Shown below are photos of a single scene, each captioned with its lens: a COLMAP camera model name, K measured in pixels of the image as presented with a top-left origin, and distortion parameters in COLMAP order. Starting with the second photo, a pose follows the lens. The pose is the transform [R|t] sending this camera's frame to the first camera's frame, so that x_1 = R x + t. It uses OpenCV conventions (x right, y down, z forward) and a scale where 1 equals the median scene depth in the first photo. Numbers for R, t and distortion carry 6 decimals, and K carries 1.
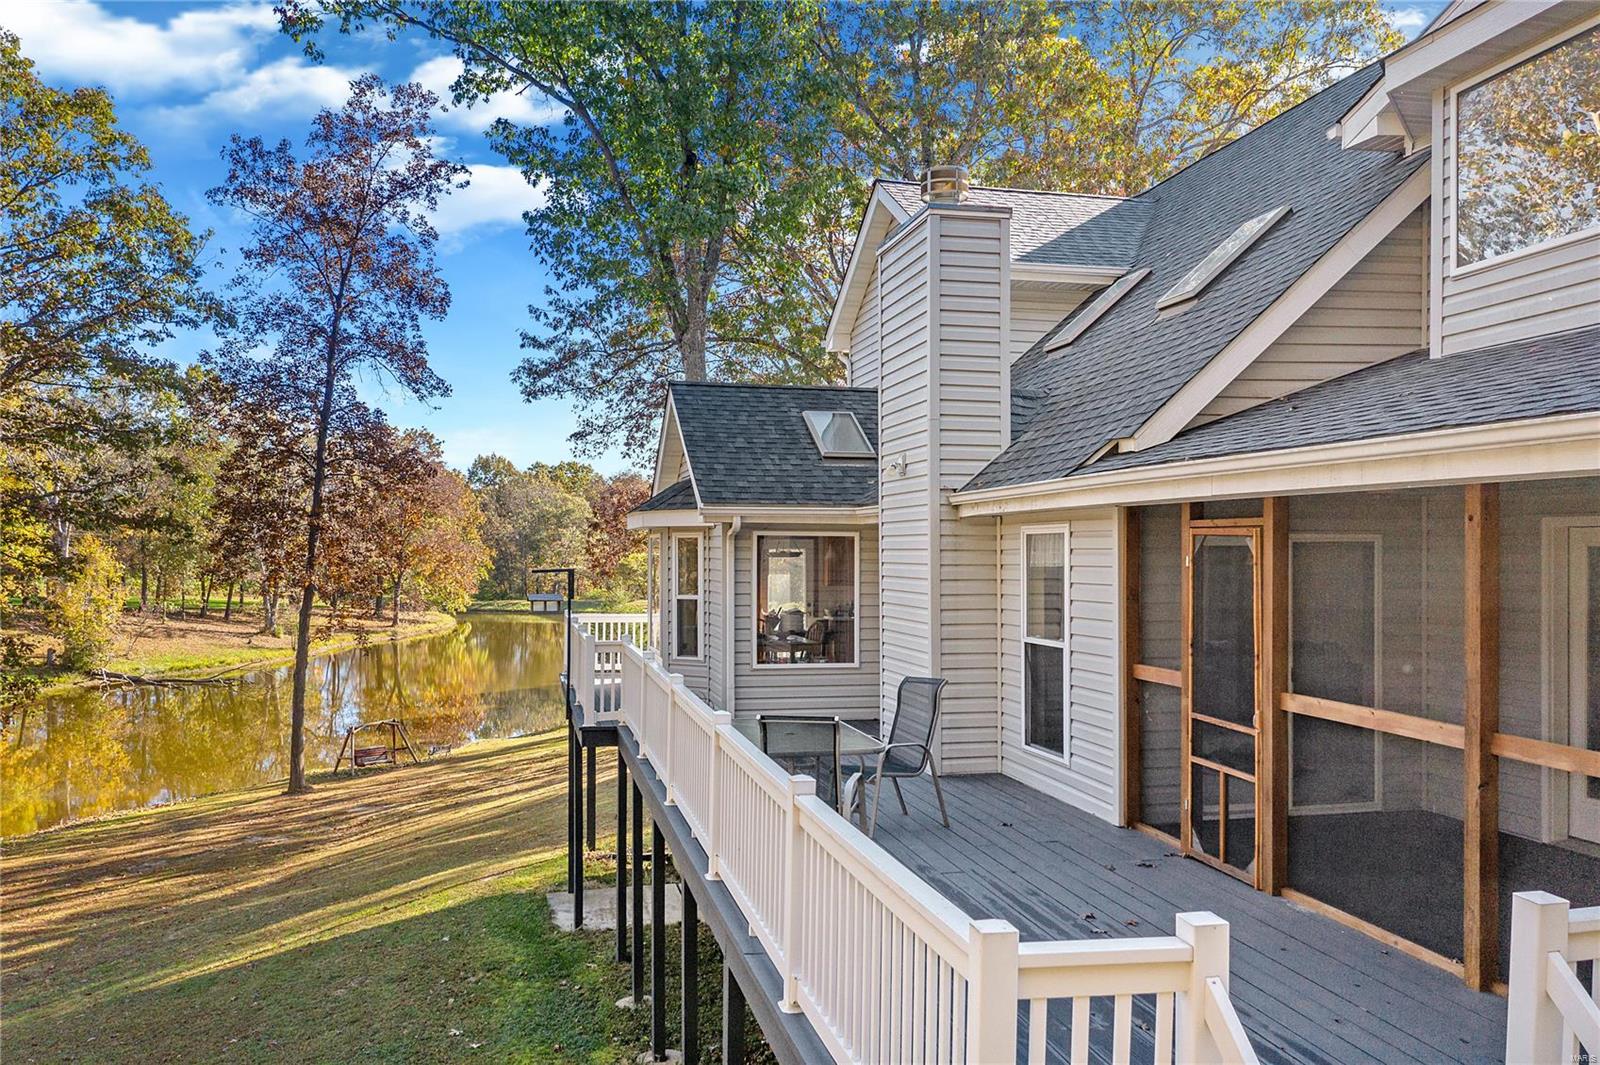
lens RADIAL K [[1305.5, 0, 798.5], [0, 1305.5, 544.7], [0, 0, 1]] dist [0.002168, 0.000612]
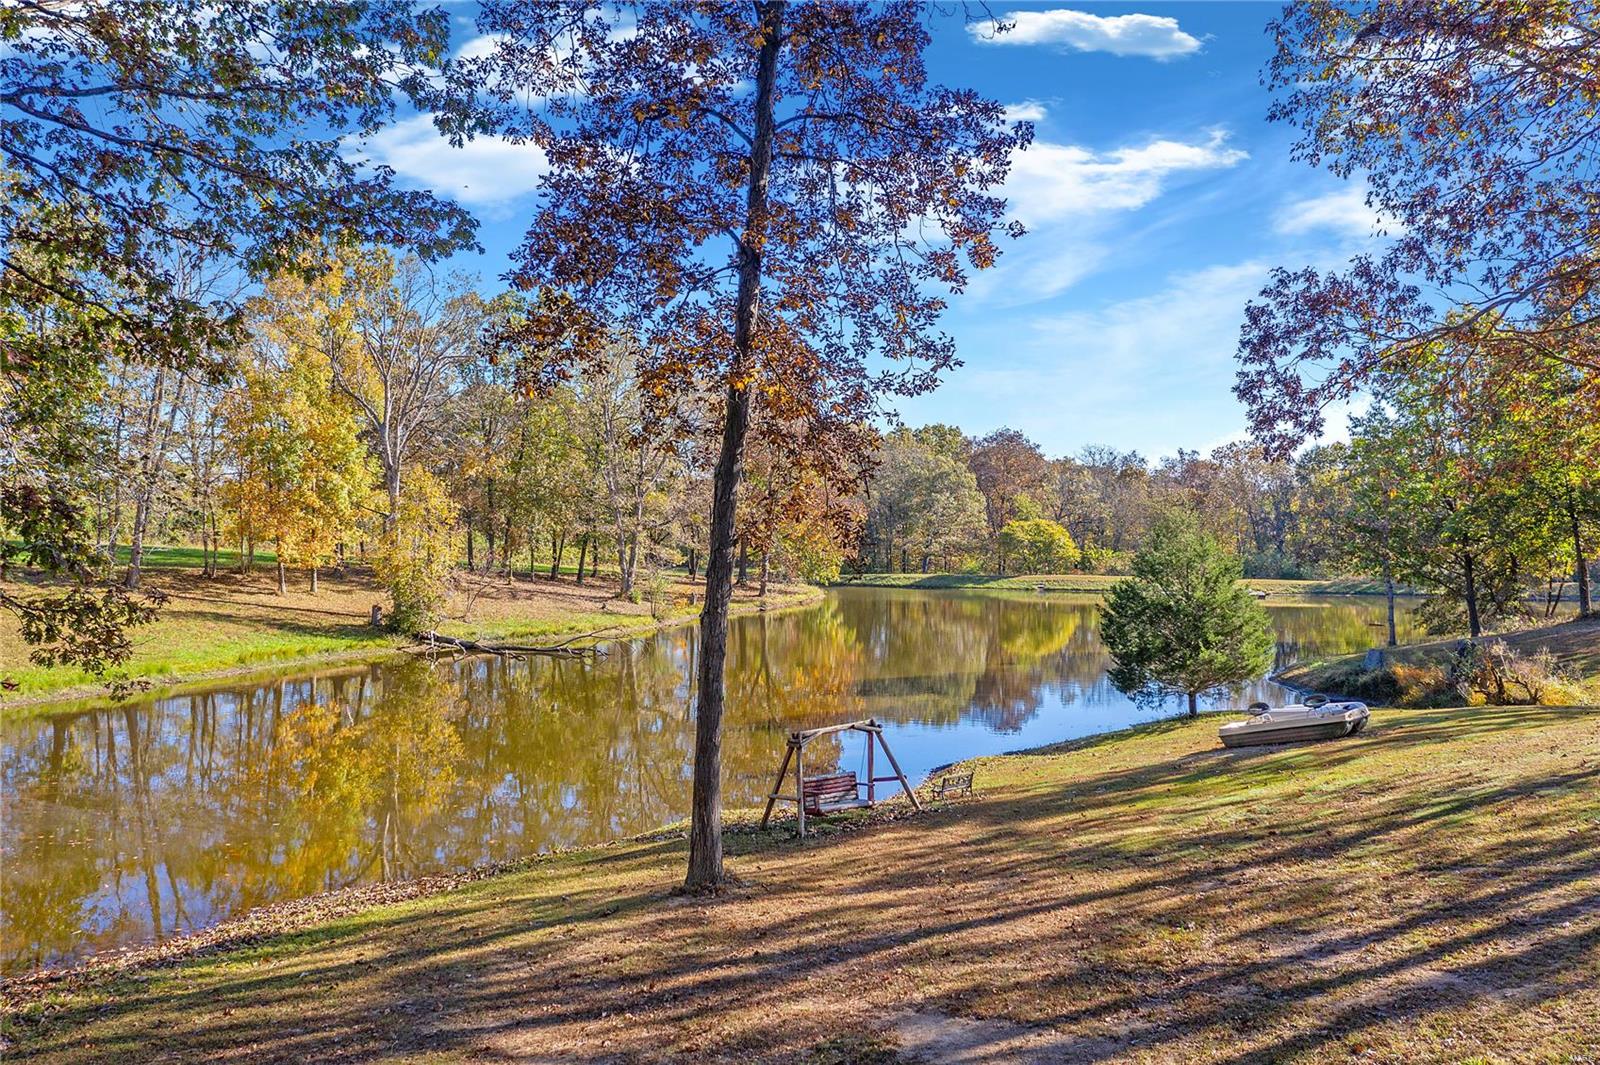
lens RADIAL K [[1305.5, 0, 802.4], [0, 1305.5, 528.8], [0, 0, 1]] dist [0.002168, 0.000612]
pose [[0.969599, 0.003920, -0.244668, -0.090315], [-0.005119, 0.999978, -0.004267, 0.026468], [0.244646, 0.005390, 0.969598, 0.215179]]
